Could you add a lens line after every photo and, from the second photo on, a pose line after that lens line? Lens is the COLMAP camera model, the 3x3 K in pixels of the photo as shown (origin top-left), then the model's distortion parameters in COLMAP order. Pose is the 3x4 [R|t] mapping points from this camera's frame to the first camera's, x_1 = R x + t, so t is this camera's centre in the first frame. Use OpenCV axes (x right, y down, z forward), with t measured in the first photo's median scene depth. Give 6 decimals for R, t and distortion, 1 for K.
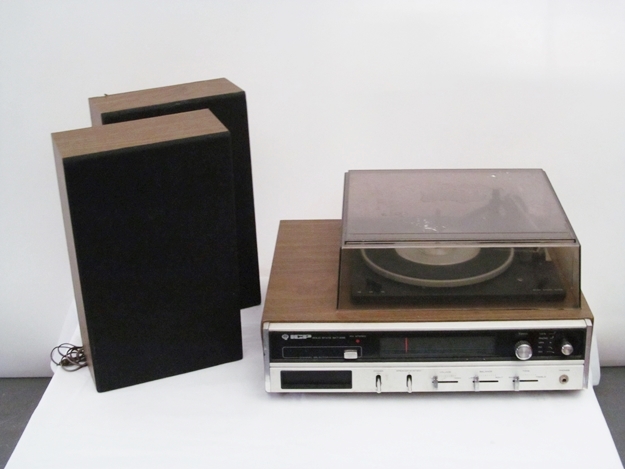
lens RADIAL K [[968.4, 0, 312.3], [0, 968.4, 234.9], [0, 0, 1]] dist [-0.158580, 0.000000]
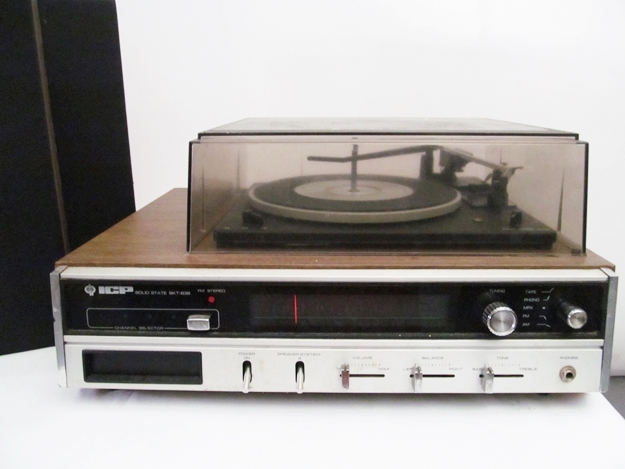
lens RADIAL K [[491.9, 0, 314.4], [0, 491.9, 231.4], [0, 0, 1]] dist [-0.059345, 0.015638]
pose [[0.999737, 0.018882, 0.013035, 0.104281], [-0.016532, 0.986746, -0.161425, 0.115795], [-0.015911, 0.161167, 0.986799, 0.699469]]
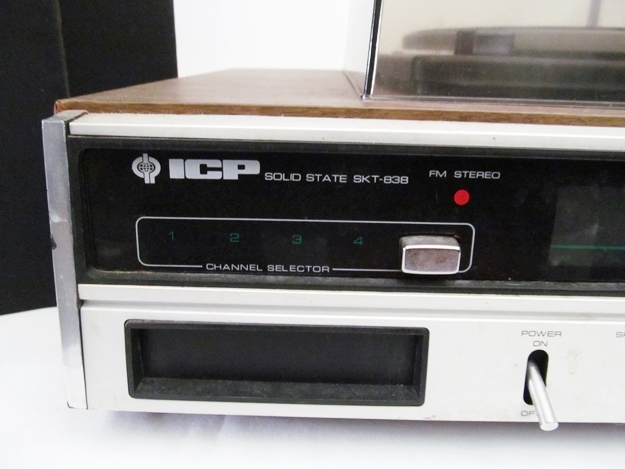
lens RADIAL K [[491.9, 0, 326.1], [0, 491.9, 227.7], [0, 0, 1]] dist [-0.059345, 0.015638]
pose [[0.998760, 0.038149, 0.031979, 0.011413], [-0.035024, 0.995034, -0.093173, 0.128730], [-0.035374, 0.091937, 0.995136, 0.884458]]
